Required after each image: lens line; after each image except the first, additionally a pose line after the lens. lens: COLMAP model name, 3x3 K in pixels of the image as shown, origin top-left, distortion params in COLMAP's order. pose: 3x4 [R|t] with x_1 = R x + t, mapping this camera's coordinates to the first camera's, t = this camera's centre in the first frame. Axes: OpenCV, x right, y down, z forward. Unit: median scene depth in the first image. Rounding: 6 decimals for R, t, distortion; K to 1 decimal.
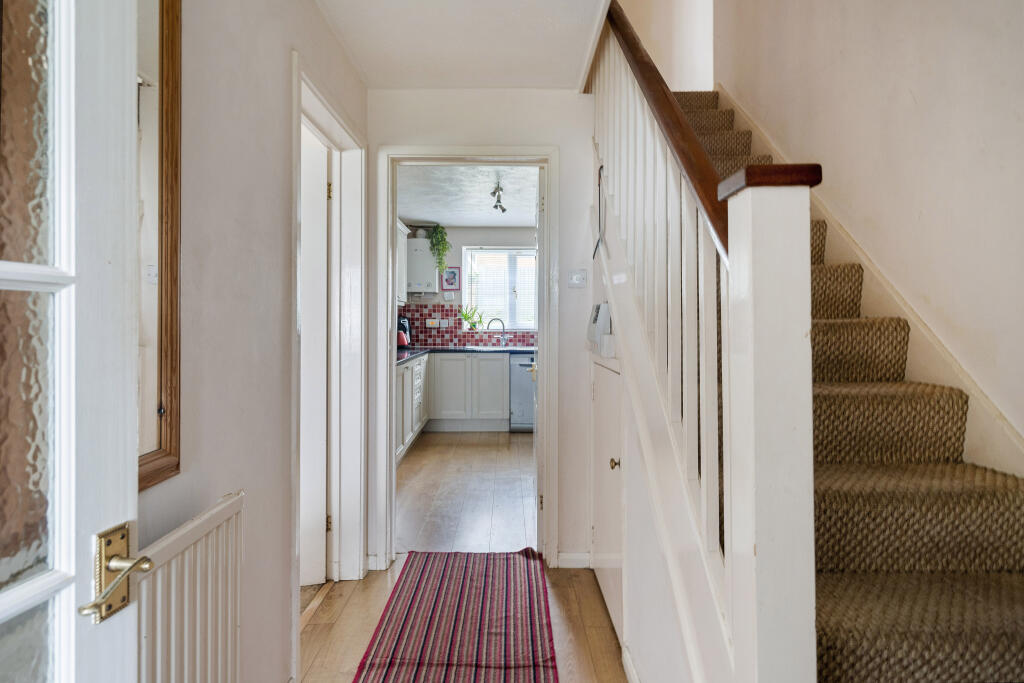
lens RADIAL K [[568.3, 0, 513.2], [0, 568.3, 337.7], [0, 0, 1]] dist [0.000715, -0.000001]
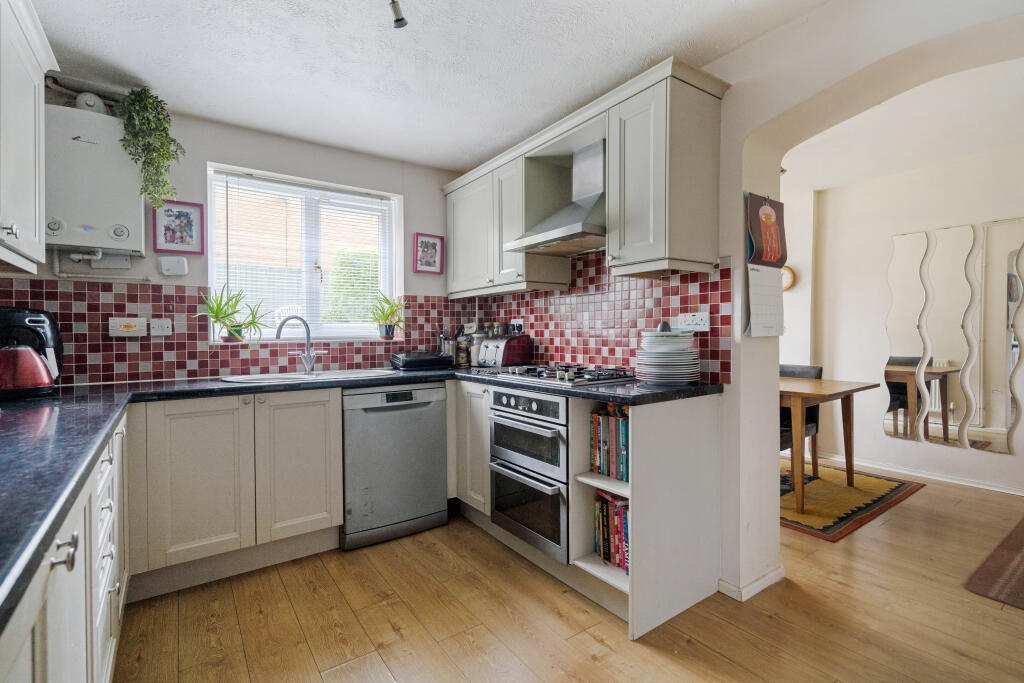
lens RADIAL K [[472.6, 0, 504.2], [0, 472.6, 336.2], [0, 0, 1]] dist [-0.001624, 0.000257]
pose [[0.830322, -0.012813, 0.557136, -0.104594], [0.023045, 0.999670, -0.011356, -0.007755], [-0.556807, 0.022268, 0.830344, 0.546331]]
